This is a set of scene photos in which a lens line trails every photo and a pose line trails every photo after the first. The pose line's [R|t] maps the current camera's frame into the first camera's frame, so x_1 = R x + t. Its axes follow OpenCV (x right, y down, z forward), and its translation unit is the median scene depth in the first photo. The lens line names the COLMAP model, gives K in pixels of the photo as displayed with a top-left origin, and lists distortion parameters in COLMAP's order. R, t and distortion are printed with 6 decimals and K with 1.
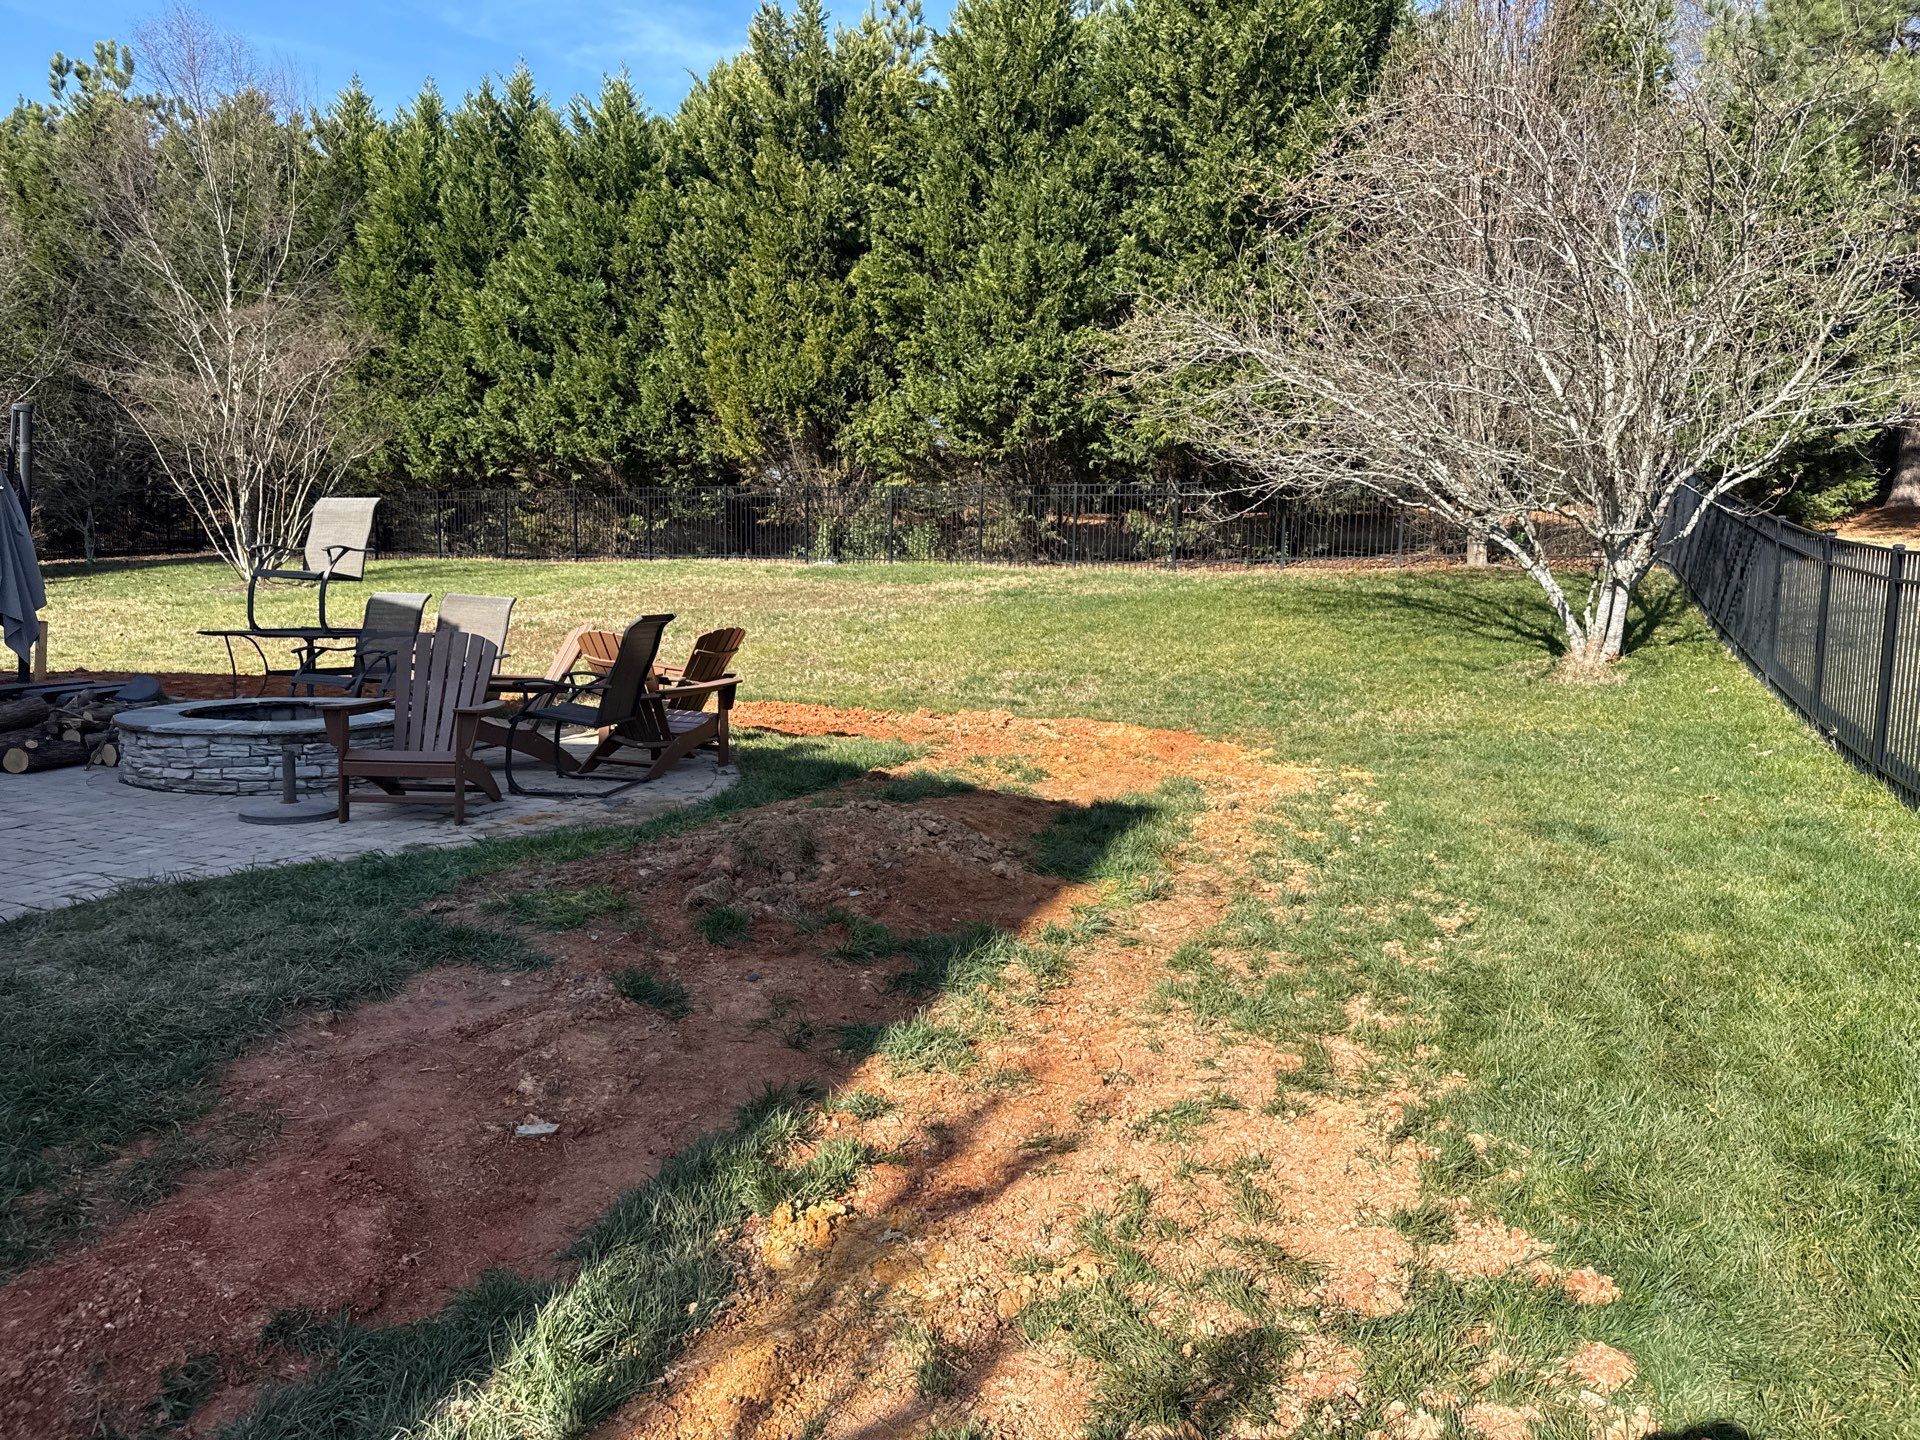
lens RADIAL K [[1371.9, 0, 960.0], [0, 1371.9, 720.0], [0, 0, 1]] dist [0.049817, -0.052318]
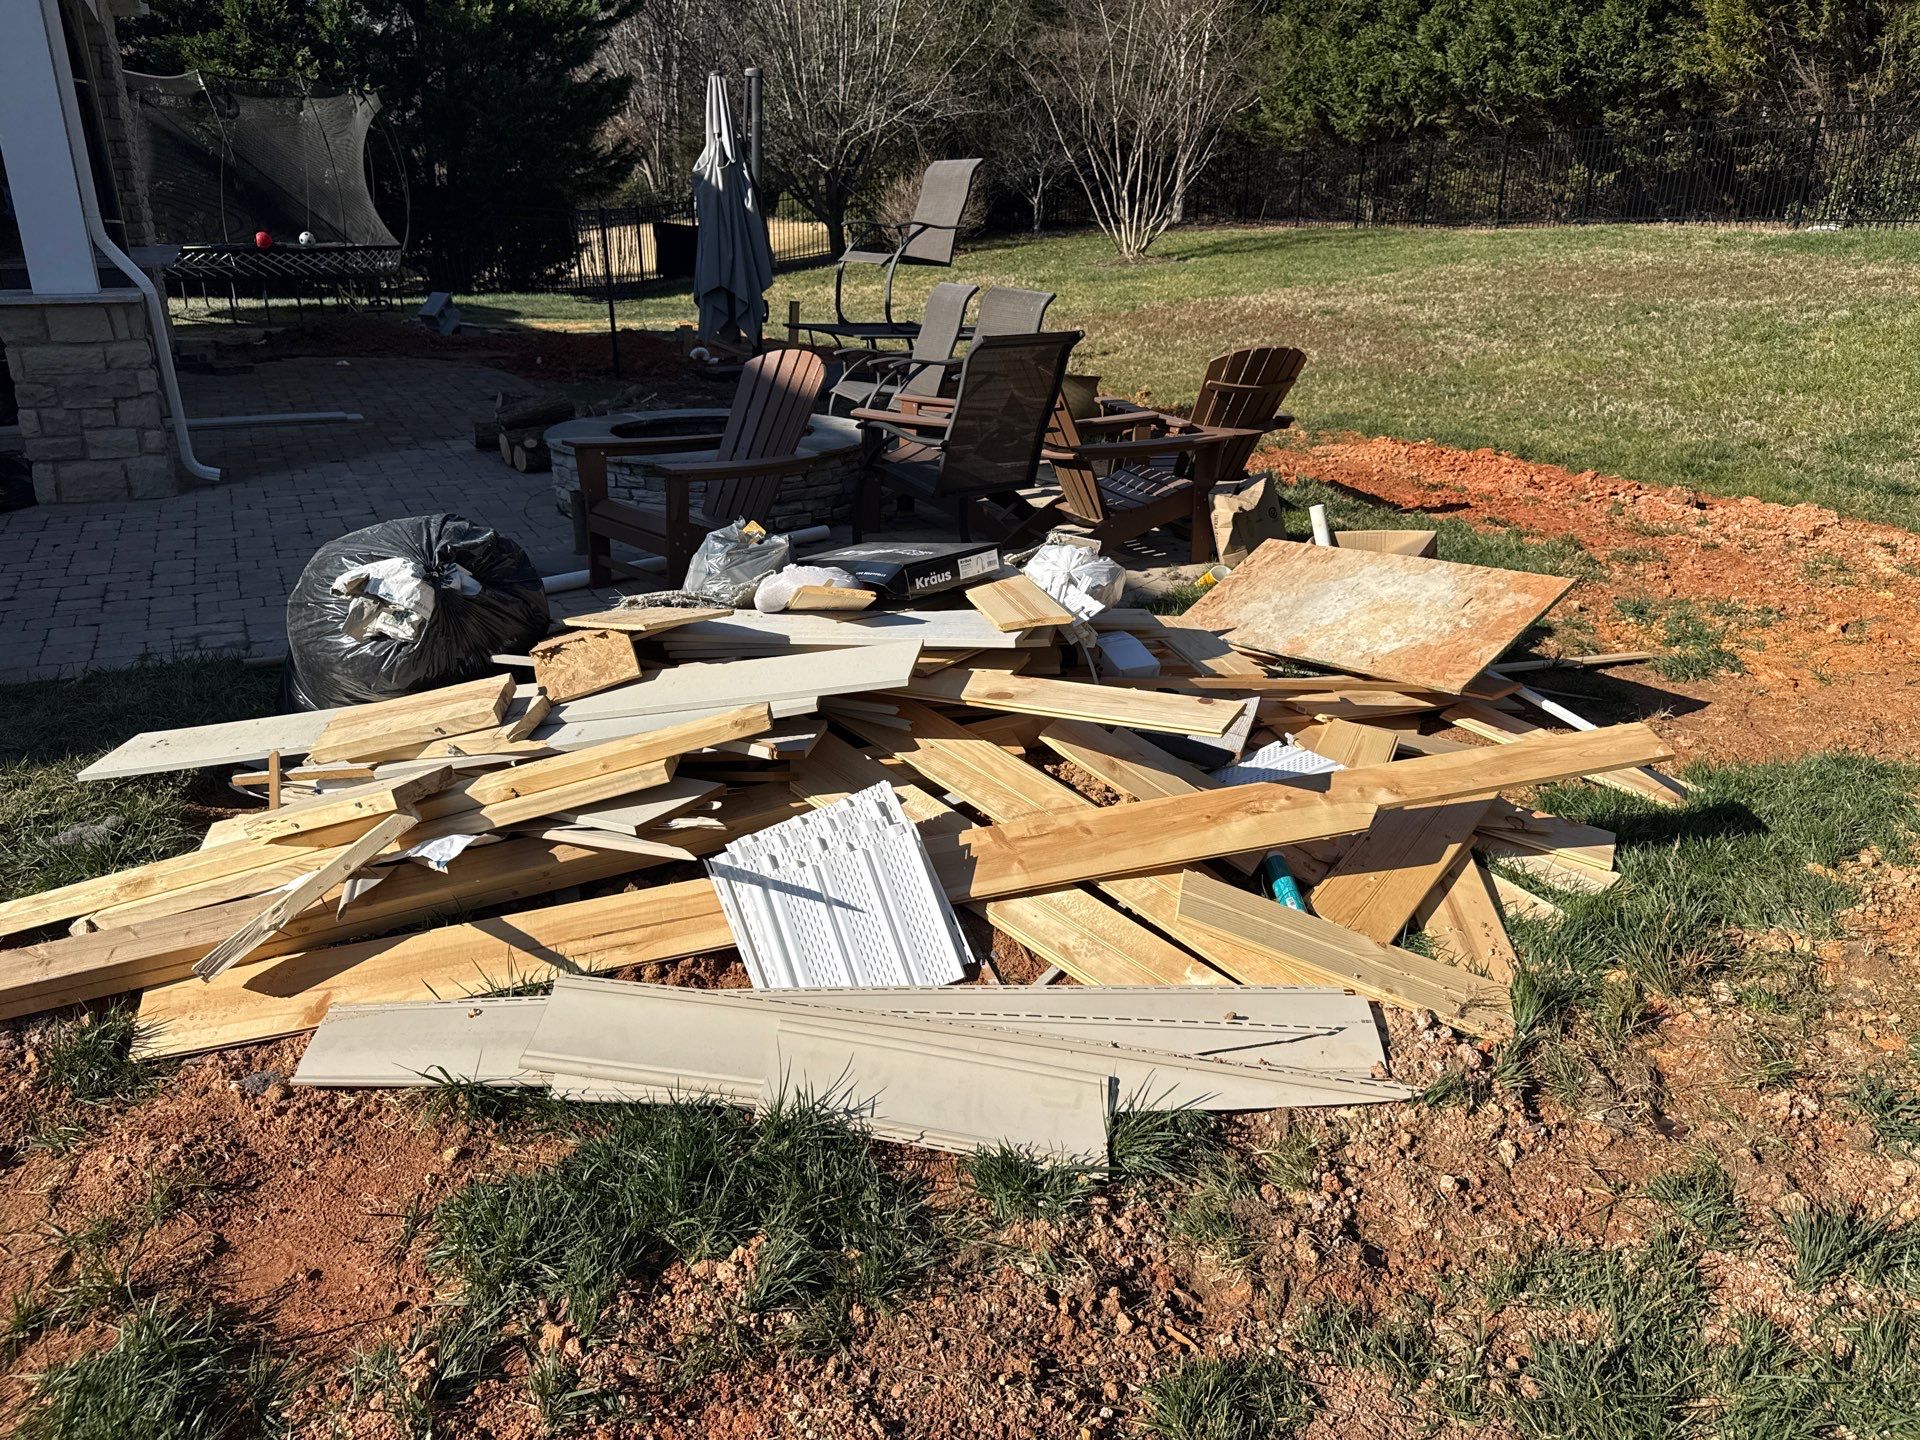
lens RADIAL K [[1339.2, 0, 1005.2], [0, 1339.2, 693.1], [0, 0, 1]] dist [0.009642, -0.003457]
pose [[0.743026, 0.212758, -0.634545, 0.076099], [-0.067863, 0.967189, 0.244826, -0.023297], [0.665813, -0.138850, 0.733085, 0.178242]]
